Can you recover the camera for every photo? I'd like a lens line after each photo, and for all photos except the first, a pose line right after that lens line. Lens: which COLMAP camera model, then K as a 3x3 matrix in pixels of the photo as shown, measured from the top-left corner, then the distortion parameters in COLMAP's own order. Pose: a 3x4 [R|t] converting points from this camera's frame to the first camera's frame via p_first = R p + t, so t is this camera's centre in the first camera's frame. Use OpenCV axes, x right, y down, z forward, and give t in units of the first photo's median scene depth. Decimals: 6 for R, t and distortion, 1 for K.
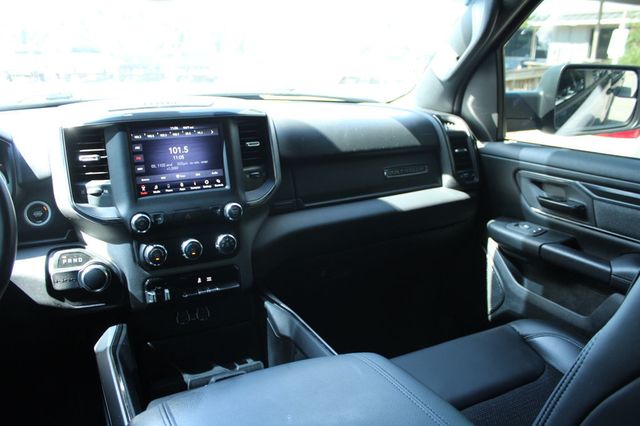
lens RADIAL K [[540.2, 0, 317.5], [0, 540.2, 212.6], [0, 0, 1]] dist [-0.145941, 0.119710]
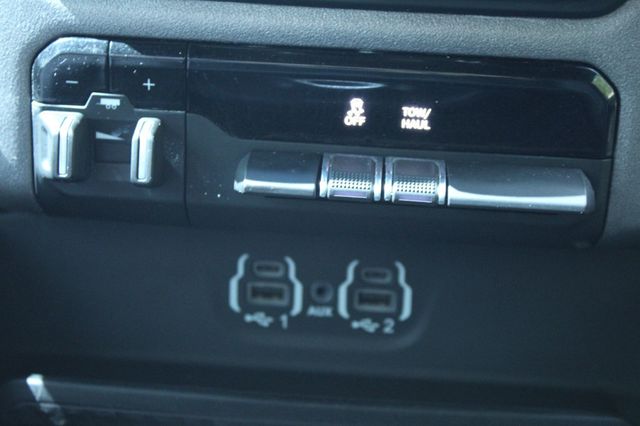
lens RADIAL K [[1344.3, 0, 321.6], [0, 1344.3, 214.1], [0, 0, 1]] dist [0.038055, 0.000000]
pose [[0.865310, 0.259850, -0.428622, -0.043638], [-0.168147, 0.956062, 0.240149, 0.058372], [0.472192, -0.135732, 0.870983, 0.624803]]
